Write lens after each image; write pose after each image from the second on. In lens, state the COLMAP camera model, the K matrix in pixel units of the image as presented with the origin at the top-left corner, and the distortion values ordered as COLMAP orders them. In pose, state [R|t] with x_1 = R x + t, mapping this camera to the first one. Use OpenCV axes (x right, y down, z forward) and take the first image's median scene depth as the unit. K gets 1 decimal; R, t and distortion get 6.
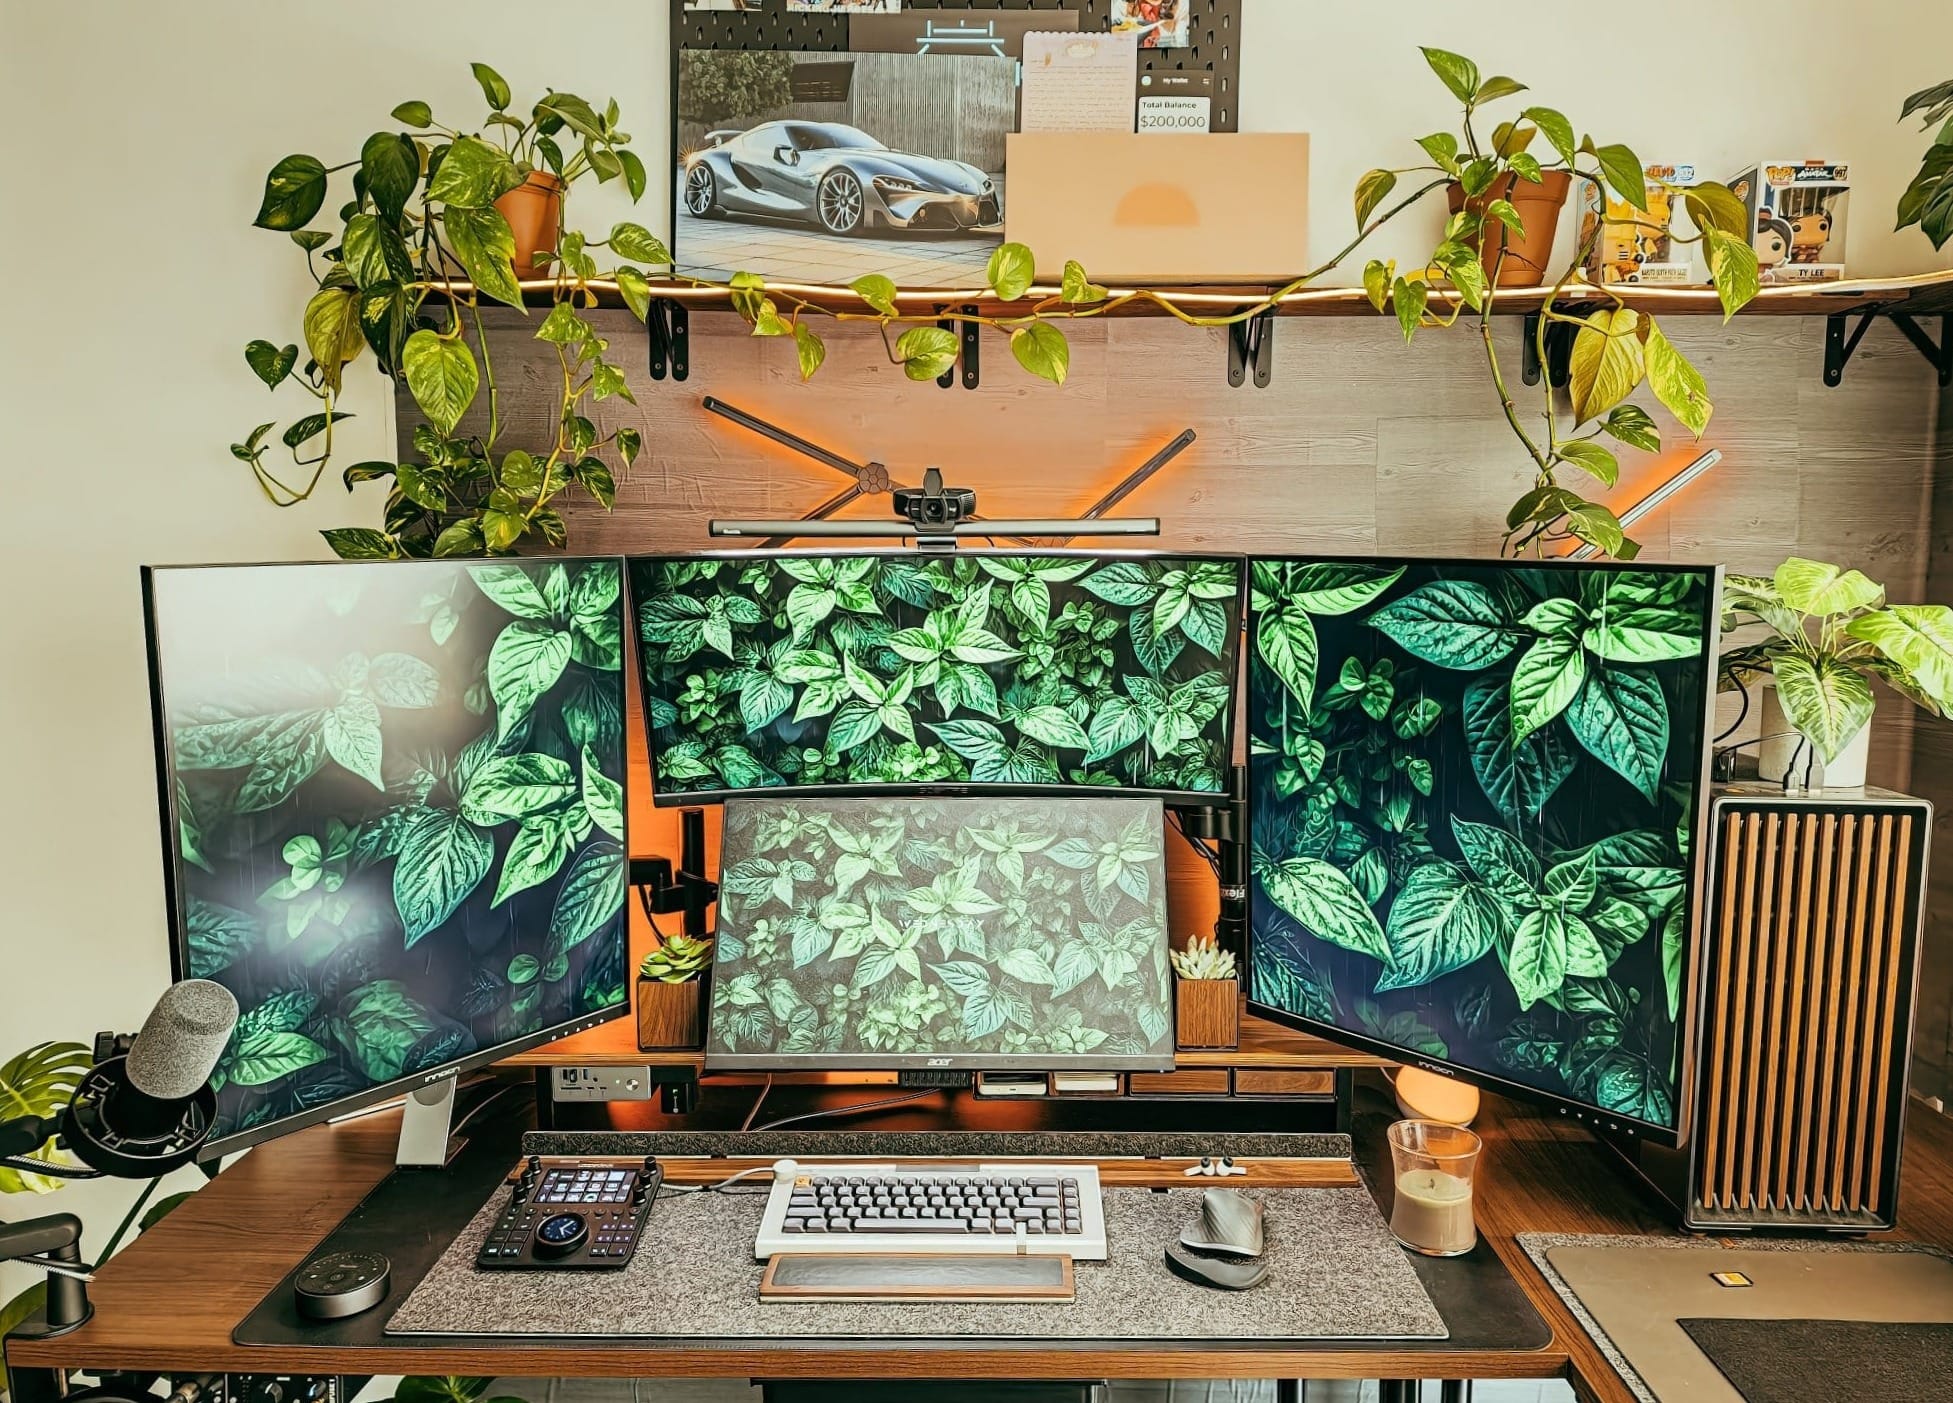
lens RADIAL K [[1366.8, 0, 978.2], [0, 1366.8, 716.1], [0, 0, 1]] dist [0.136914, -0.188322]
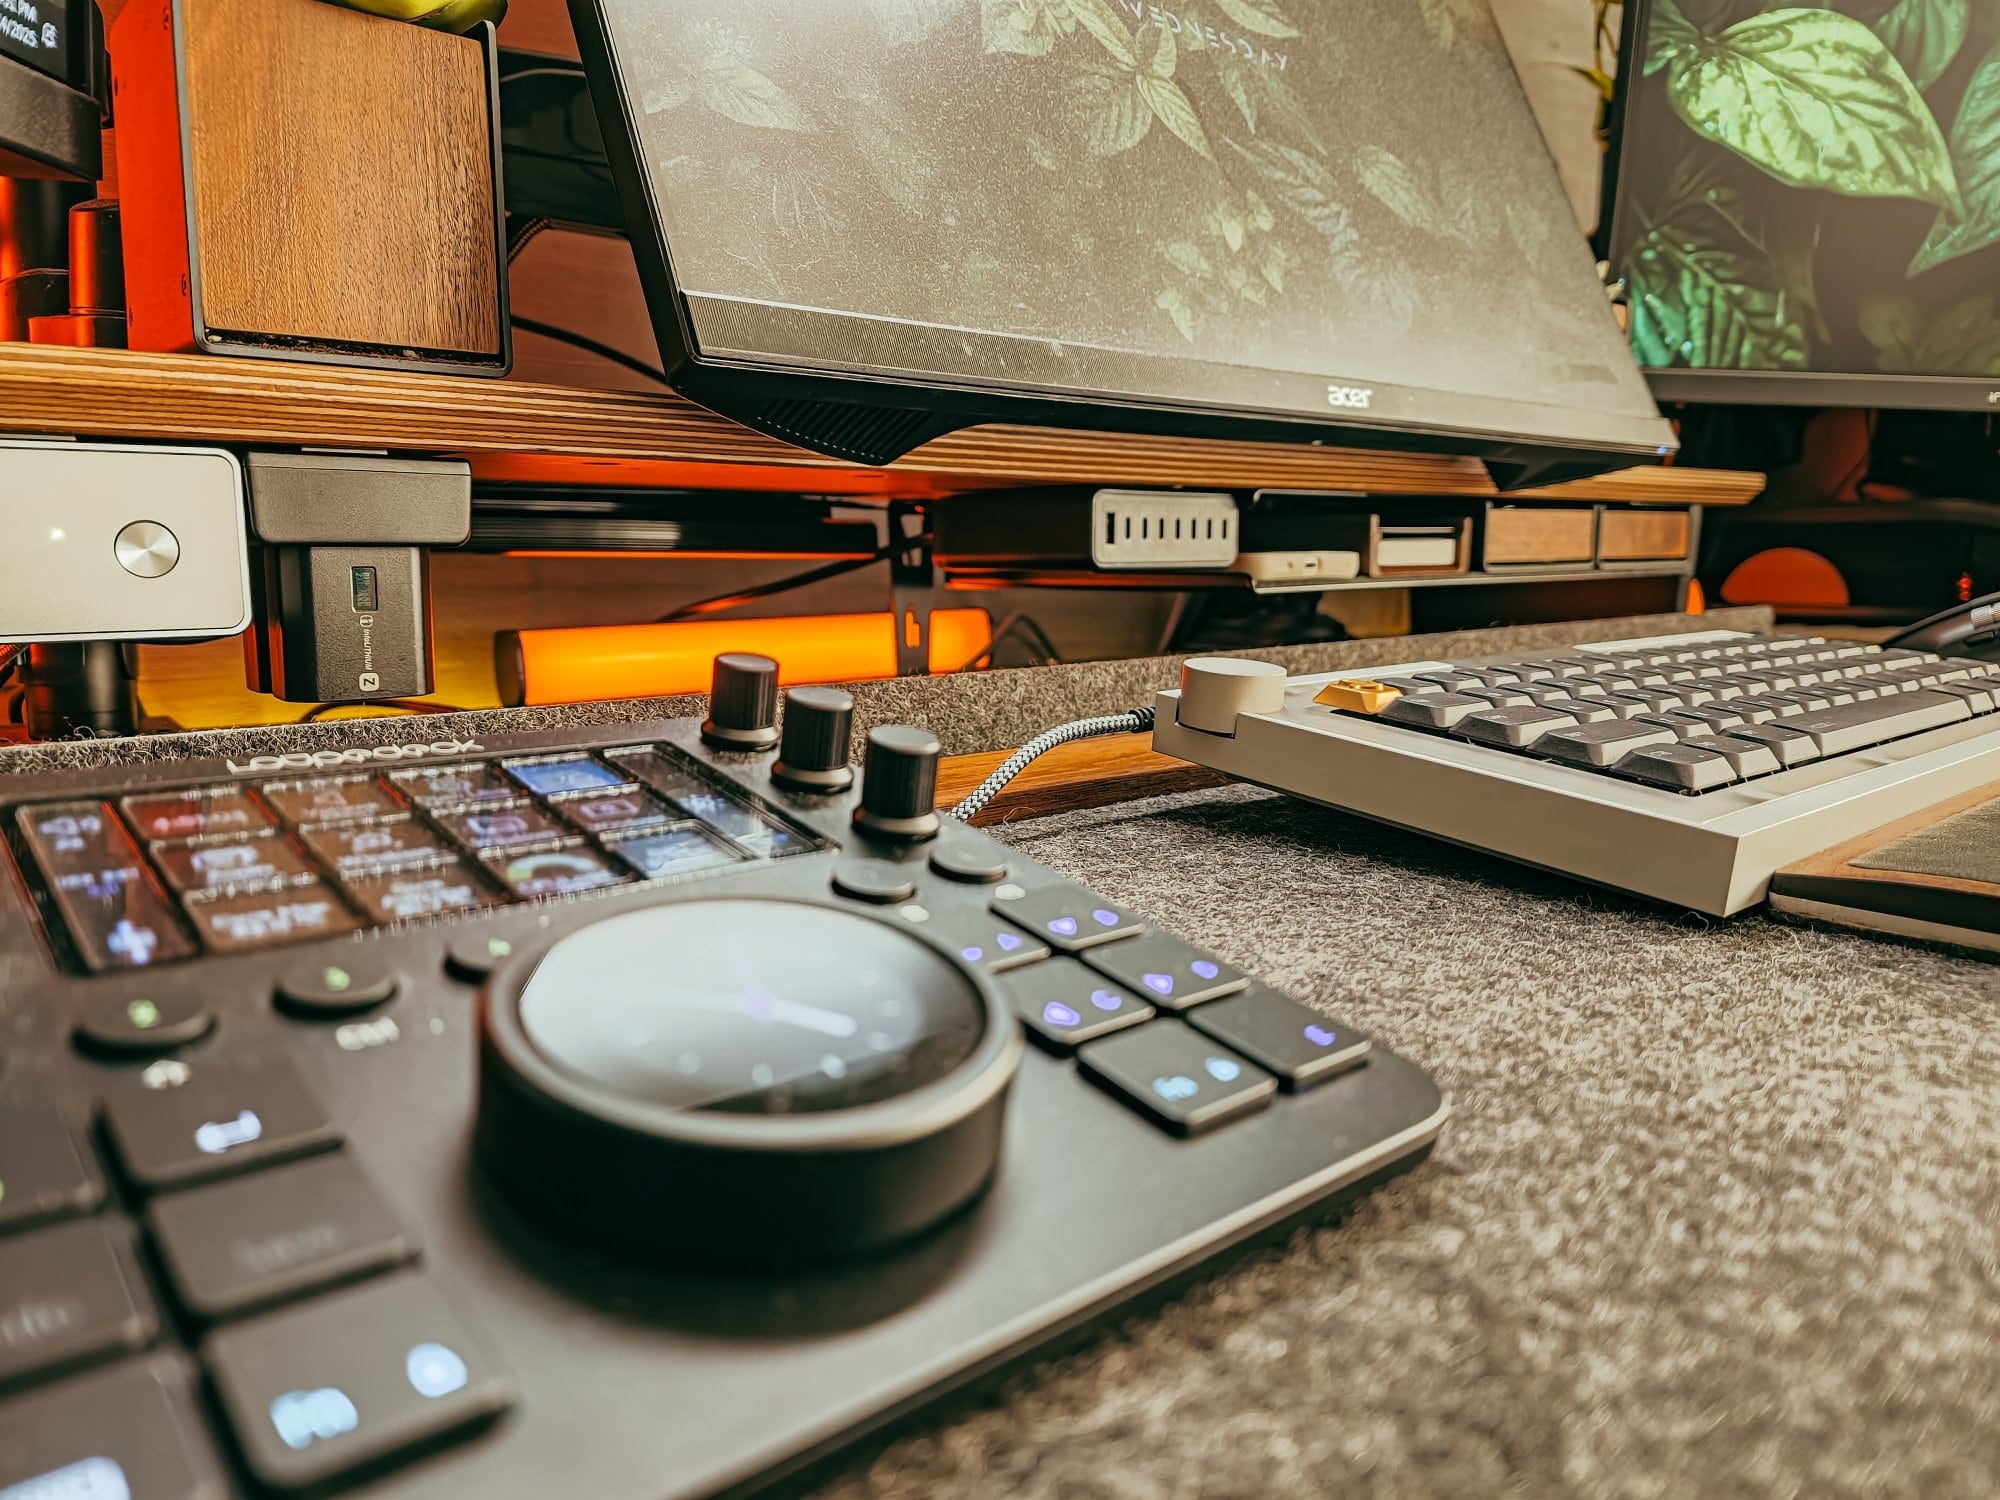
lens RADIAL K [[1389.7, 0, 1000.0], [0, 1389.7, 750.0], [0, 0, 1]] dist [0.057772, -0.062918]
pose [[0.735634, -0.090032, 0.671370, -0.309179], [0.075066, 0.995858, 0.051295, 0.304507], [-0.673208, 0.012662, 0.739345, 0.795419]]
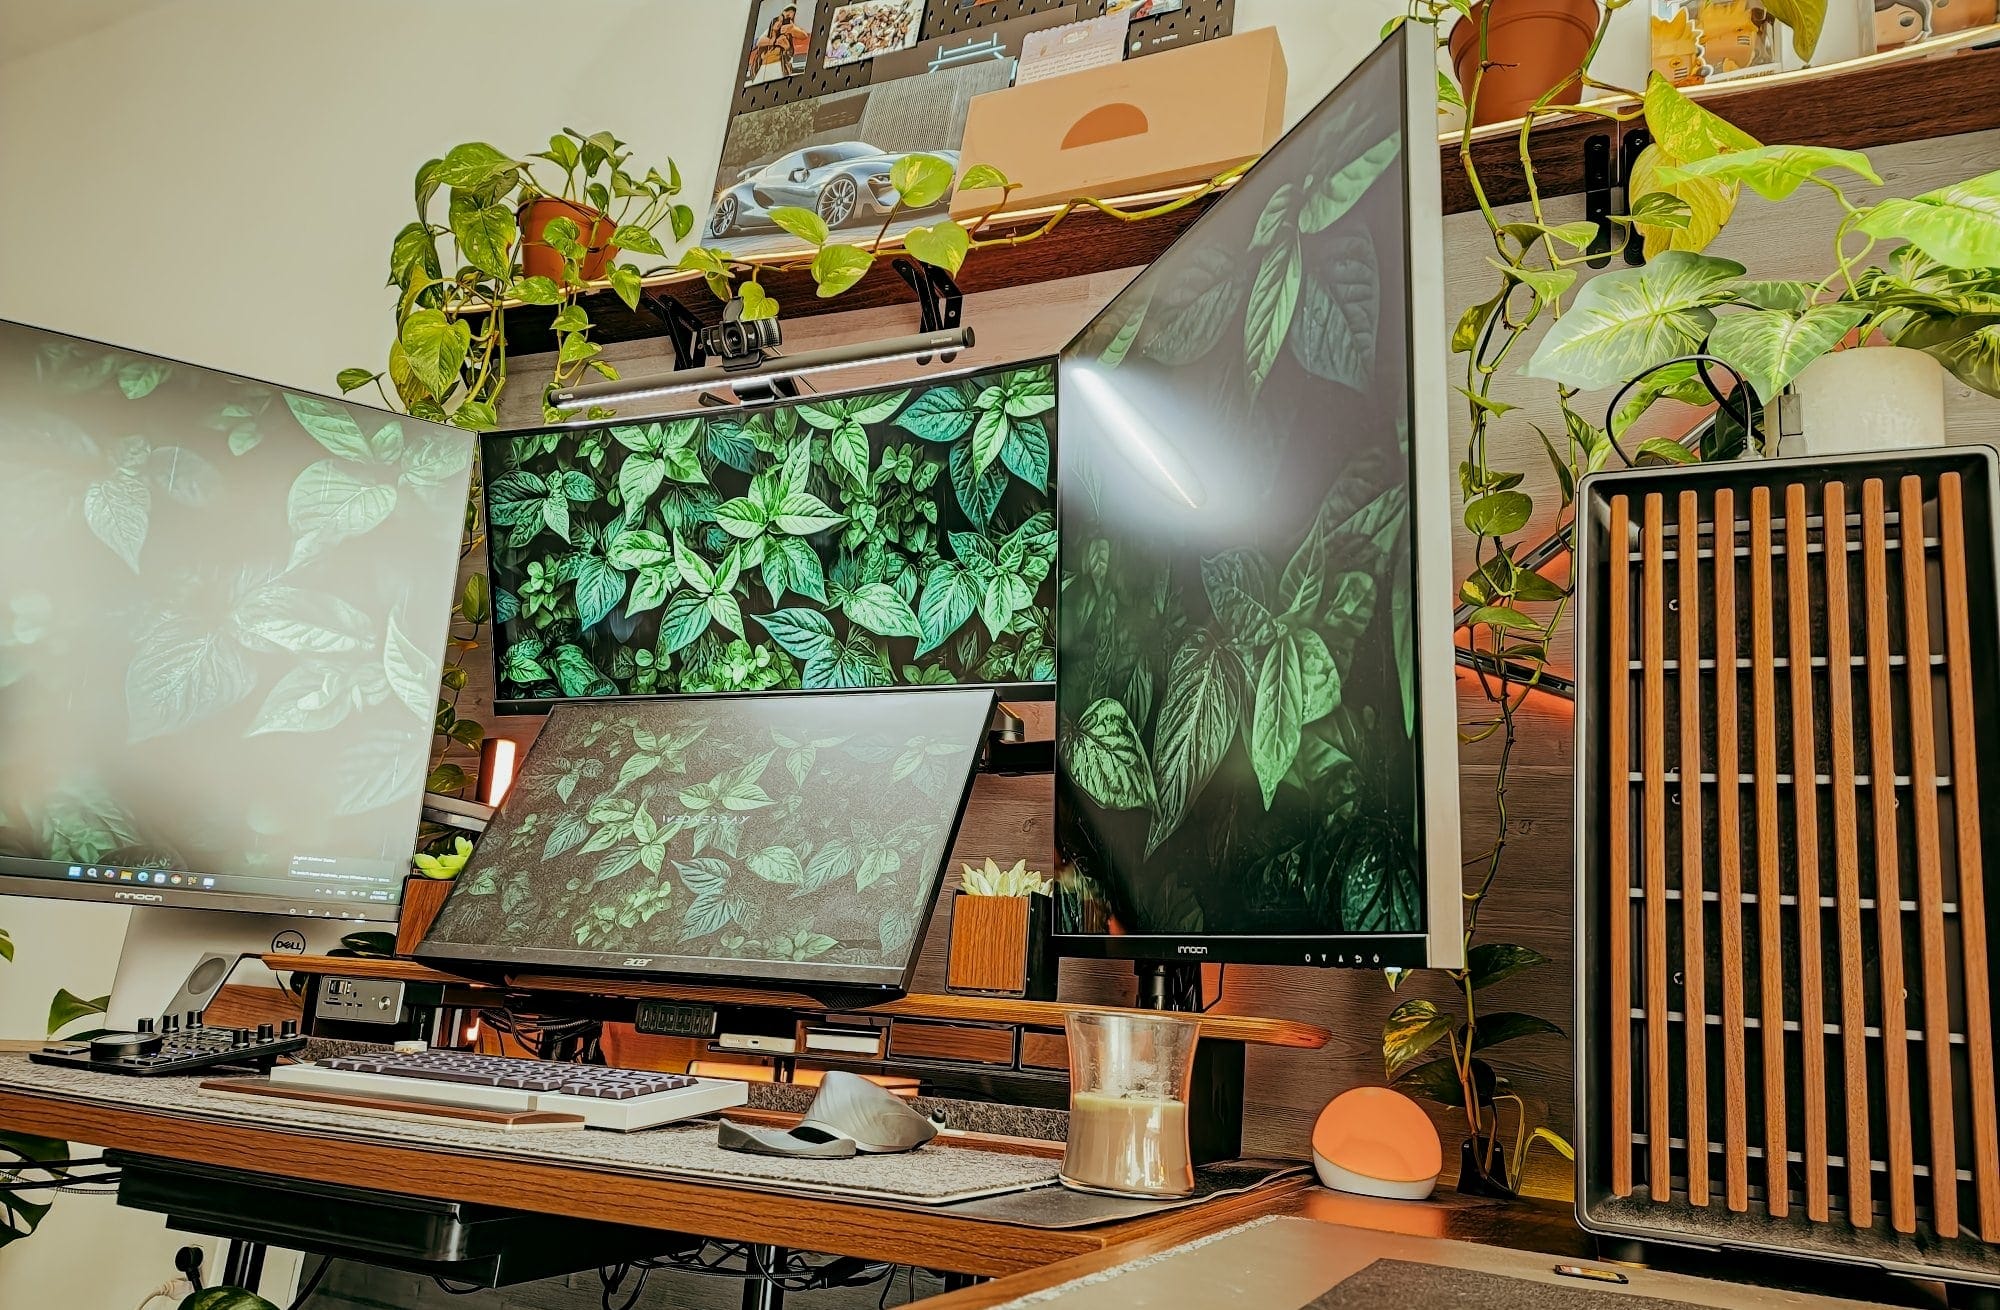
lens RADIAL K [[1347.4, 0, 992.1], [0, 1347.4, 743.3], [0, 0, 1]] dist [0.081734, -0.076169]
pose [[0.919856, -0.004595, -0.392229, 0.451469], [-0.127396, 0.942226, -0.309808, 0.339838], [0.370992, 0.334947, 0.866127, 0.354534]]
